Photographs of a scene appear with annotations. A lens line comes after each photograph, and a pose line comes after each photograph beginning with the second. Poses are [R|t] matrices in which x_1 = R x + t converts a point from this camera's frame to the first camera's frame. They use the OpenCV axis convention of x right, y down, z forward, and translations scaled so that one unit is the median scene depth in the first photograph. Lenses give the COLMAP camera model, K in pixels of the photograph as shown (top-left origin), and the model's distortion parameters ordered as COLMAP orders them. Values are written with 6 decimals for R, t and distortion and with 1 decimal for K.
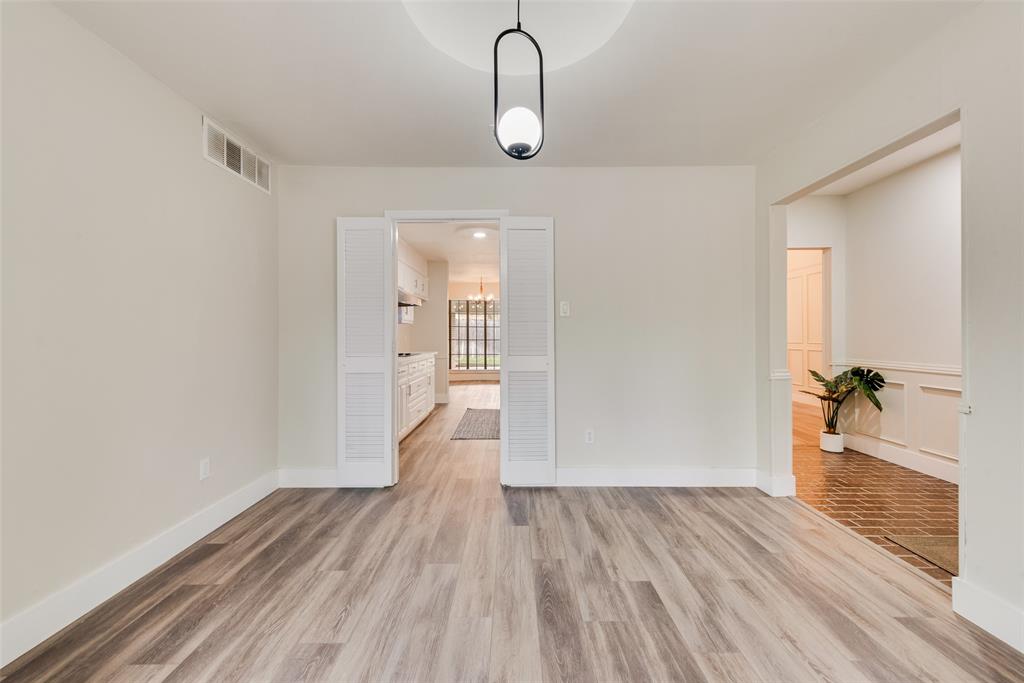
lens RADIAL K [[405.7, 0, 511.2], [0, 405.7, 337.5], [0, 0, 1]] dist [0.016041, -0.004129]
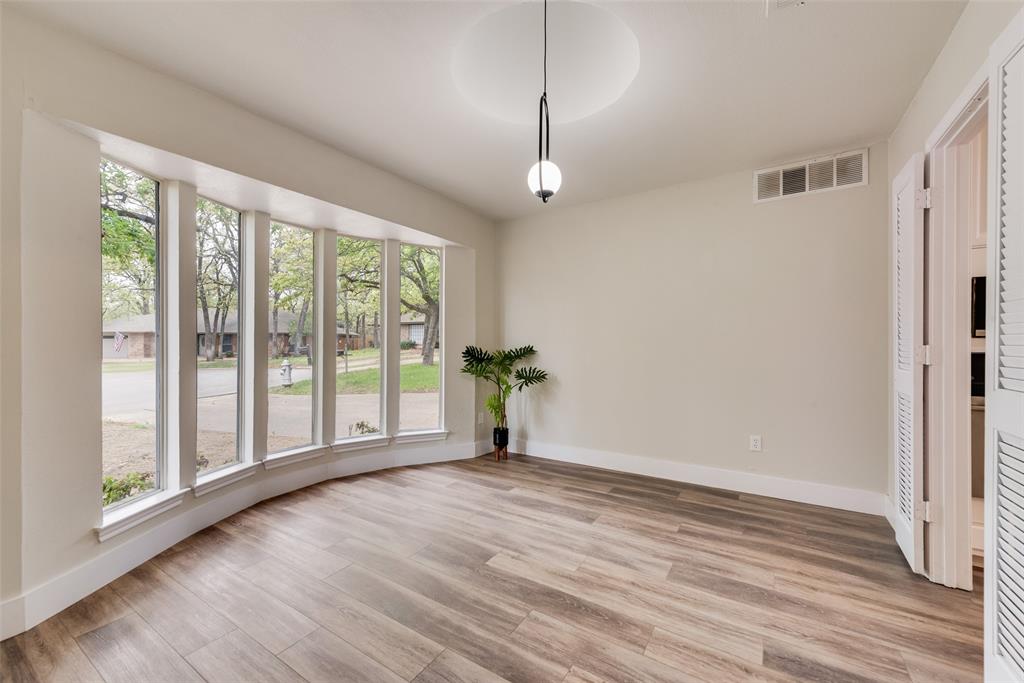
lens RADIAL K [[405.7, 0, 512.5], [0, 405.7, 337.5], [0, 0, 1]] dist [0.016041, -0.004129]
pose [[-0.540285, -0.011008, -0.841410, 0.980380], [0.000197, 0.999913, -0.013208, 0.004839], [0.841482, -0.007301, -0.540236, 1.364662]]
